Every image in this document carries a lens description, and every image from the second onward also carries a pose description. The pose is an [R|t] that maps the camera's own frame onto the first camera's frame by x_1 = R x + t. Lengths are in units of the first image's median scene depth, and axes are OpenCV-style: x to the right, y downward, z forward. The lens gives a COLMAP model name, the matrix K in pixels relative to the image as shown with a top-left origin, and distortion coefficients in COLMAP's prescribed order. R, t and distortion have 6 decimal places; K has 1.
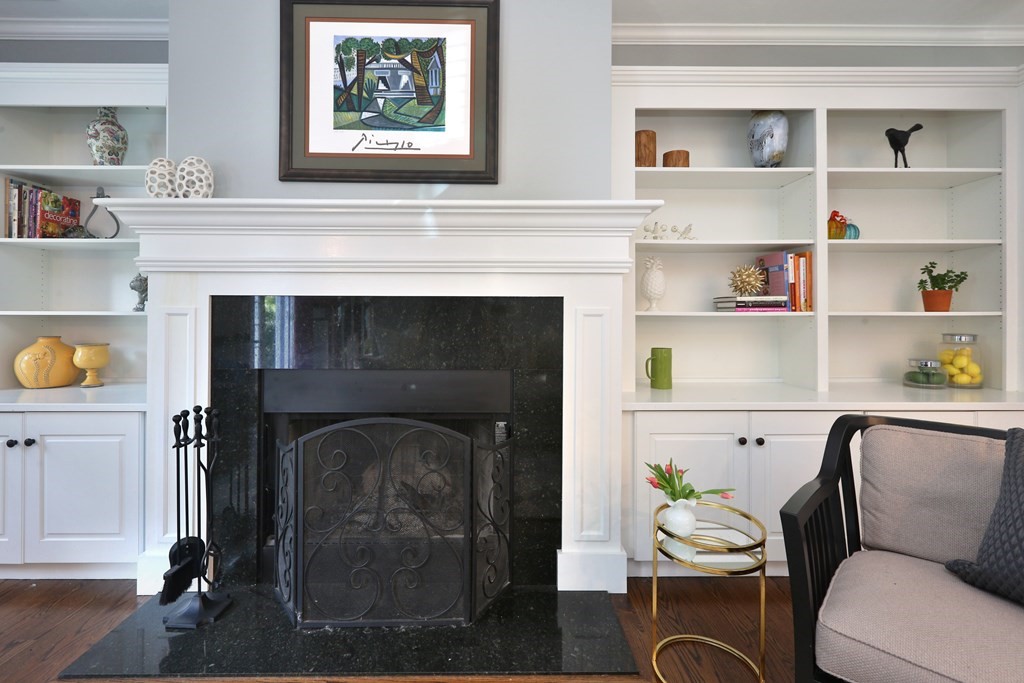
lens RADIAL K [[484.0, 0, 505.7], [0, 484.0, 308.5], [0, 0, 1]] dist [0.013688, -0.001262]
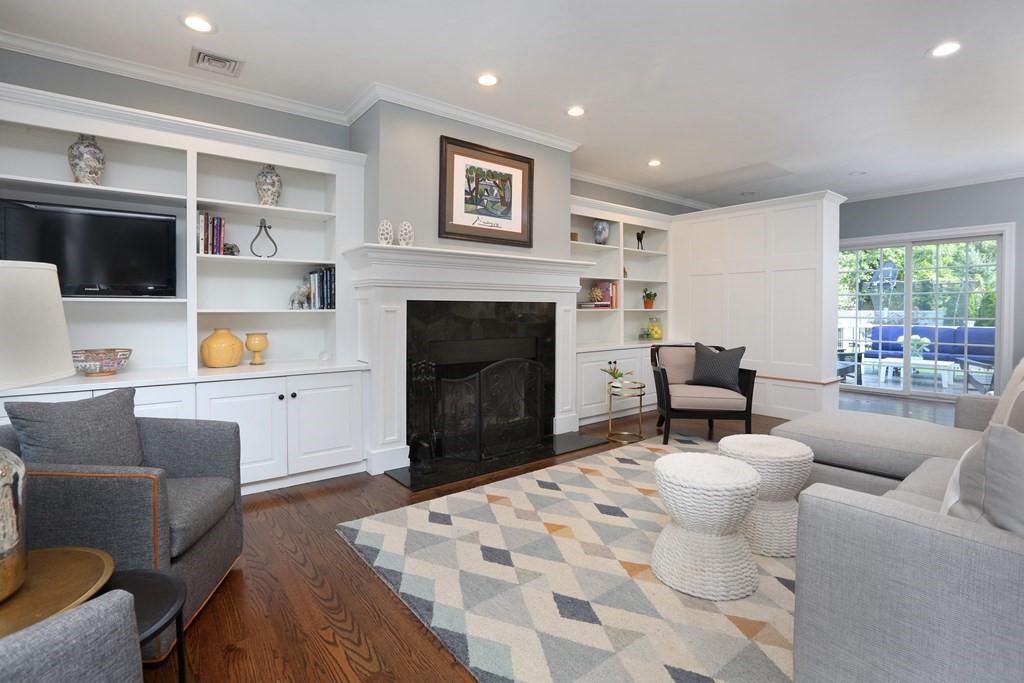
lens RADIAL K [[484.0, 0, 504.1], [0, 484.0, 313.4], [0, 0, 1]] dist [0.013688, -0.001262]
pose [[0.803394, -0.007645, 0.595399, -1.357705], [0.002419, 0.999951, 0.009576, 0.005127], [-0.595443, -0.006253, 0.803373, -0.609839]]
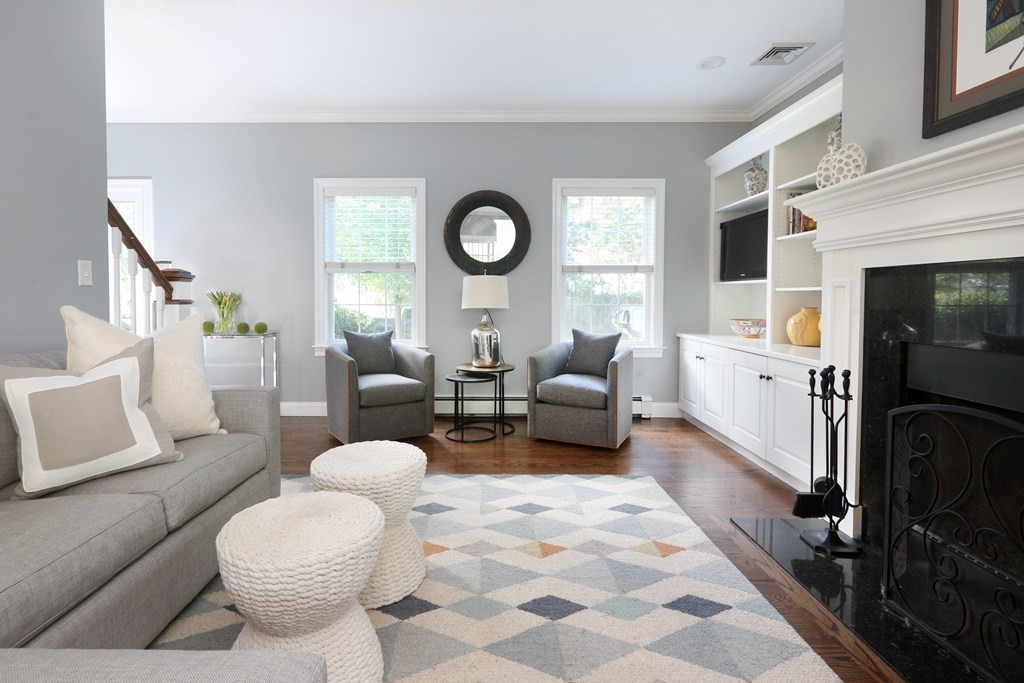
lens RADIAL K [[484.0, 0, 478.6], [0, 484.0, 303.9], [0, 0, 1]] dist [0.013688, -0.001262]
pose [[-0.020944, 0.016345, -0.999647, 0.483236], [0.005692, 0.999852, 0.016229, 0.028401], [0.999764, -0.005350, -0.021034, 0.176756]]
